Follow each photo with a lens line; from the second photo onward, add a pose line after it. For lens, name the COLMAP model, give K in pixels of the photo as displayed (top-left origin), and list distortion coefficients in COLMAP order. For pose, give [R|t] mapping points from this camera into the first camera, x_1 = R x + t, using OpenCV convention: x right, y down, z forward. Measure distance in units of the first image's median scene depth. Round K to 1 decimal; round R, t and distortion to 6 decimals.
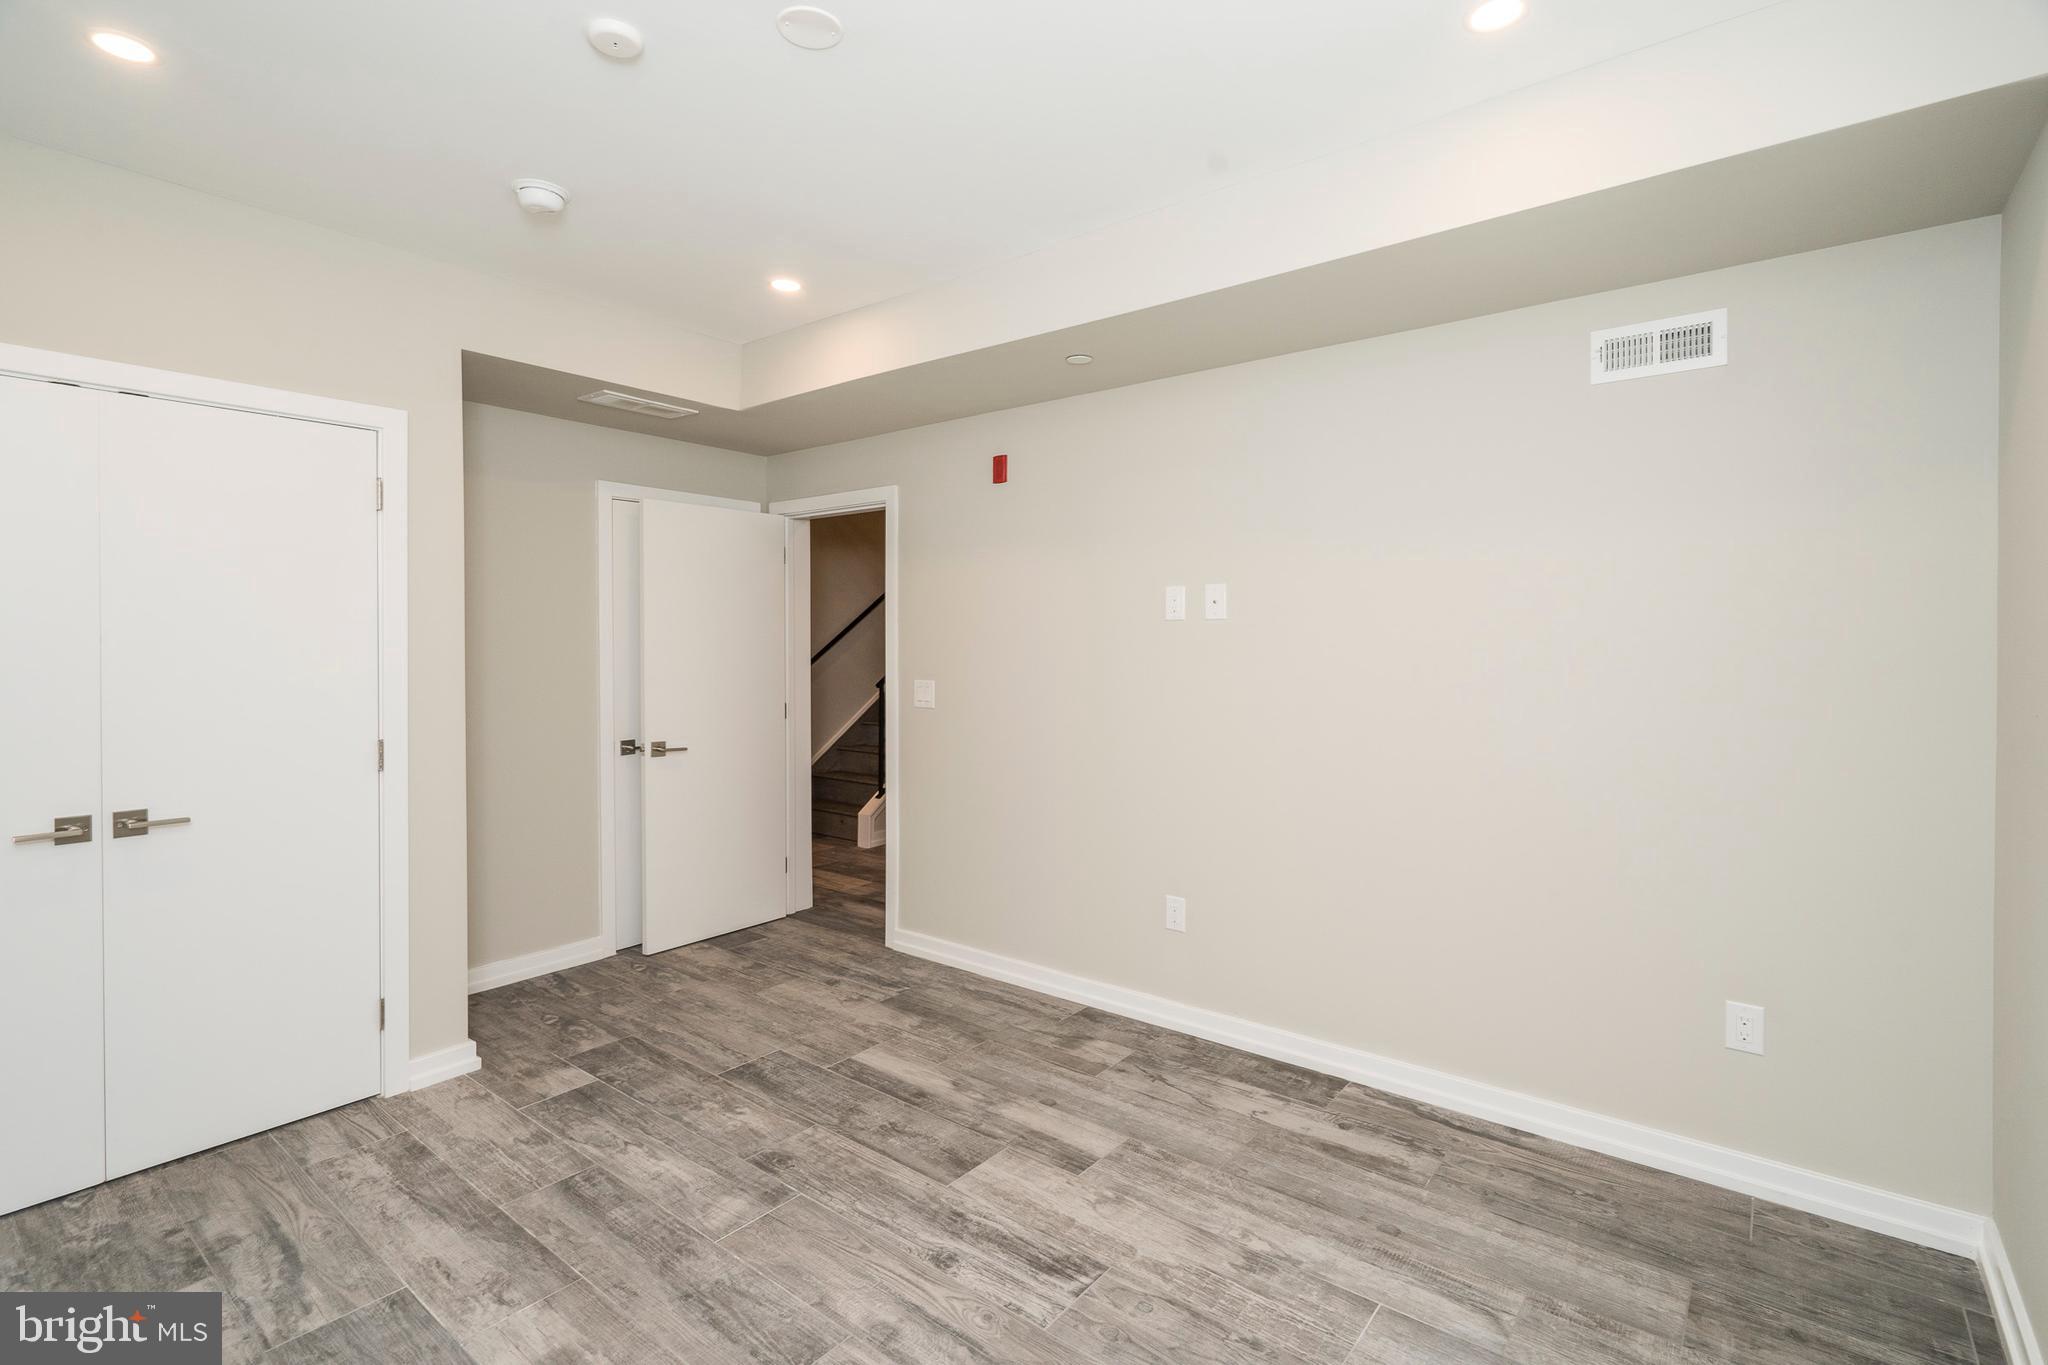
lens RADIAL K [[940.5, 0, 1022.9], [0, 940.5, 668.5], [0, 0, 1]] dist [-0.001475, 0.000422]
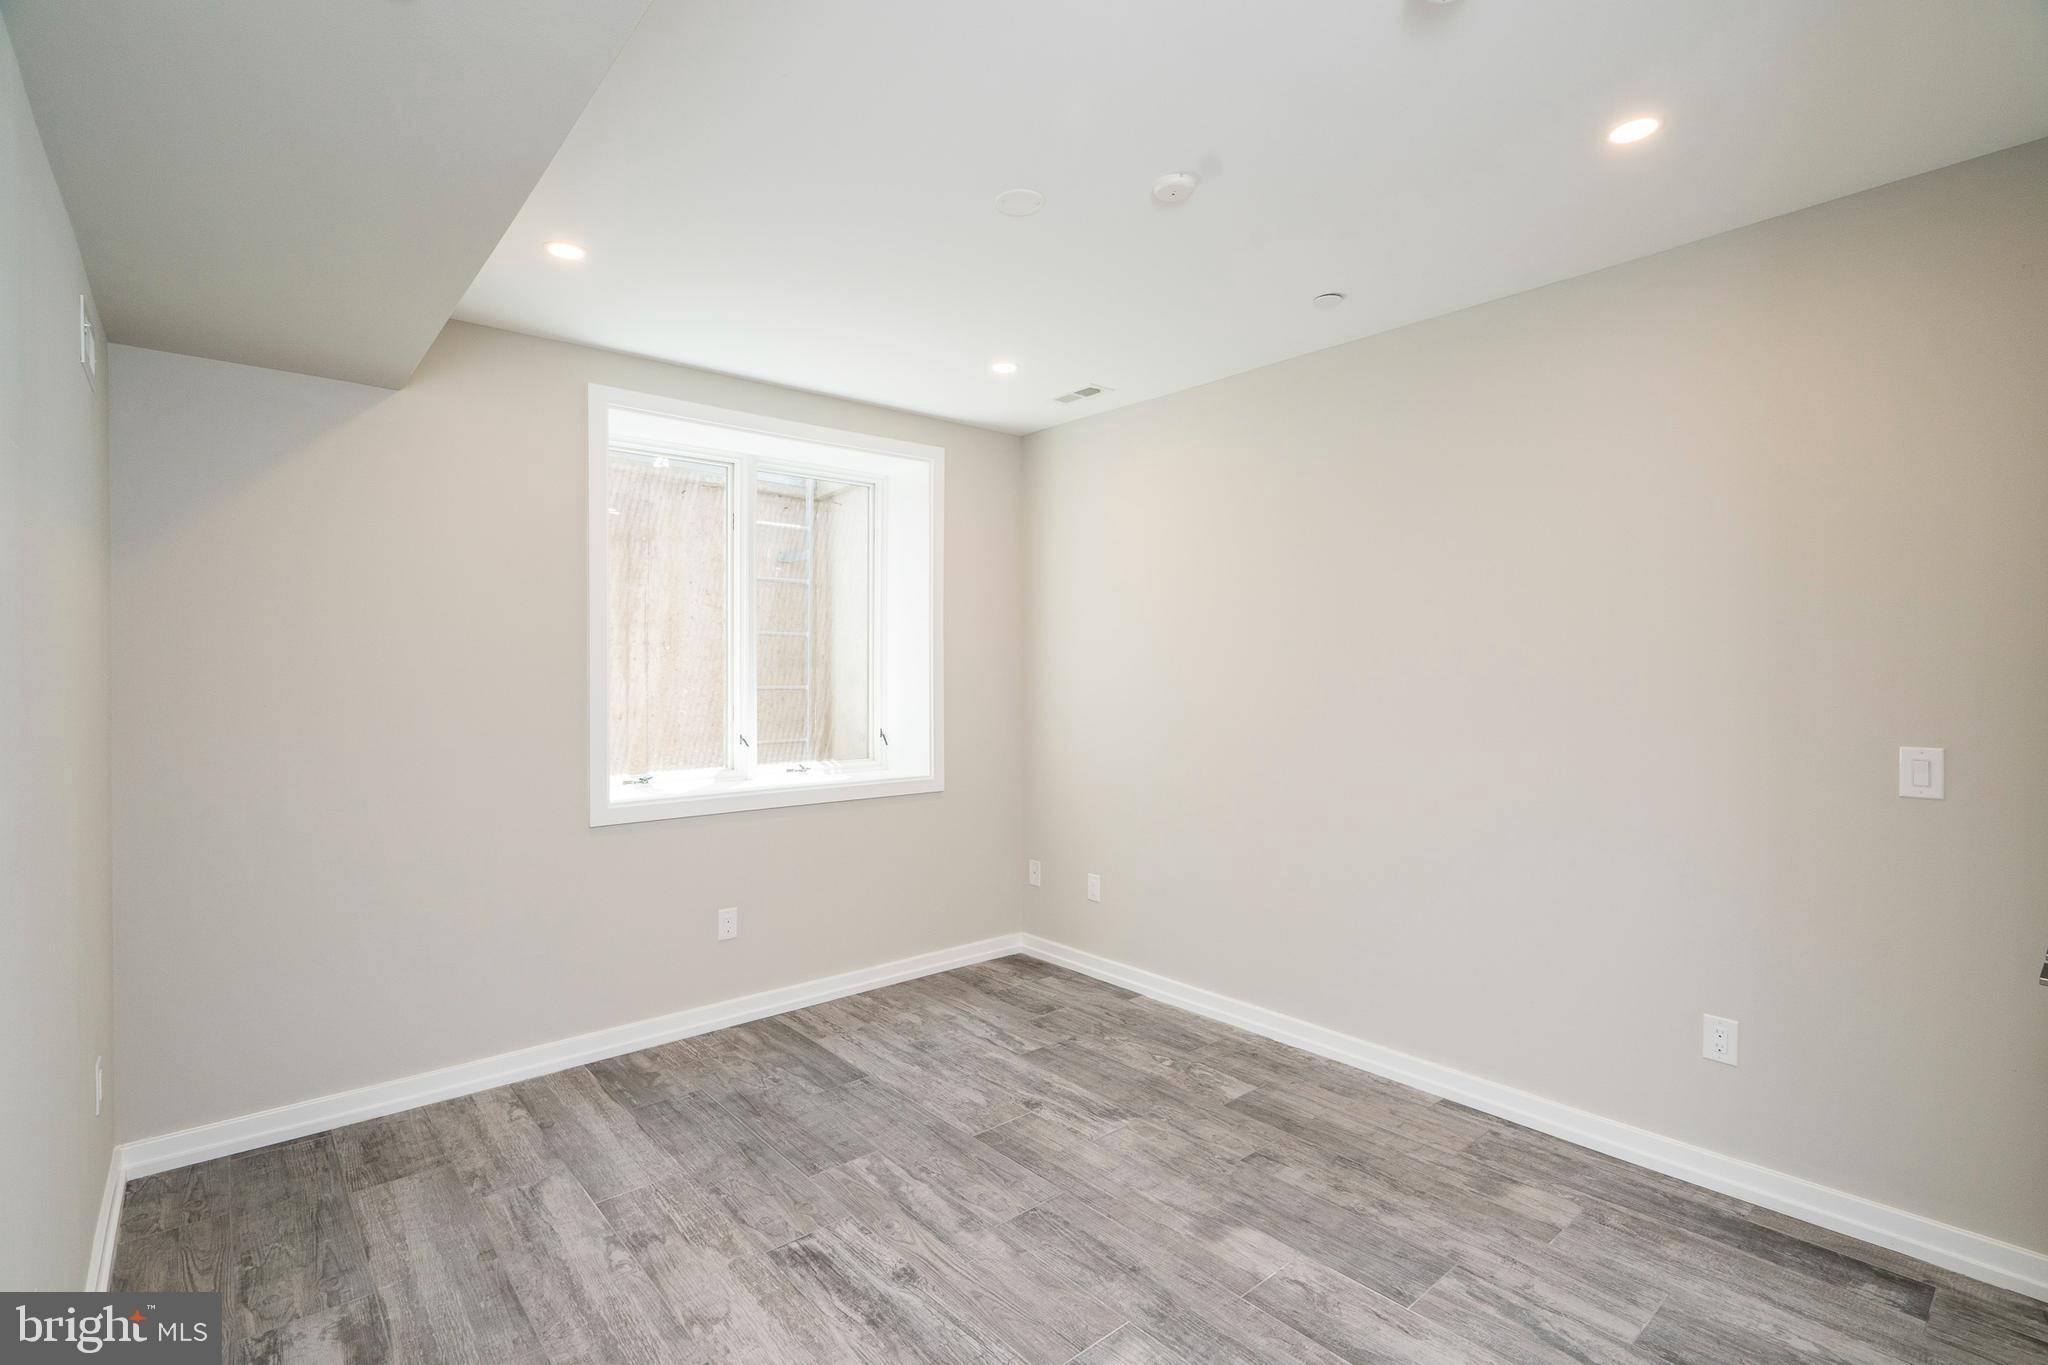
lens RADIAL K [[940.5, 0, 1025.9], [0, 940.5, 677.8], [0, 0, 1]] dist [-0.001475, 0.000422]
pose [[-0.982551, 0.003887, 0.185951, -0.427568], [0.009676, 0.999496, 0.030238, -0.078108], [-0.185740, 0.031509, -0.982094, 2.043019]]
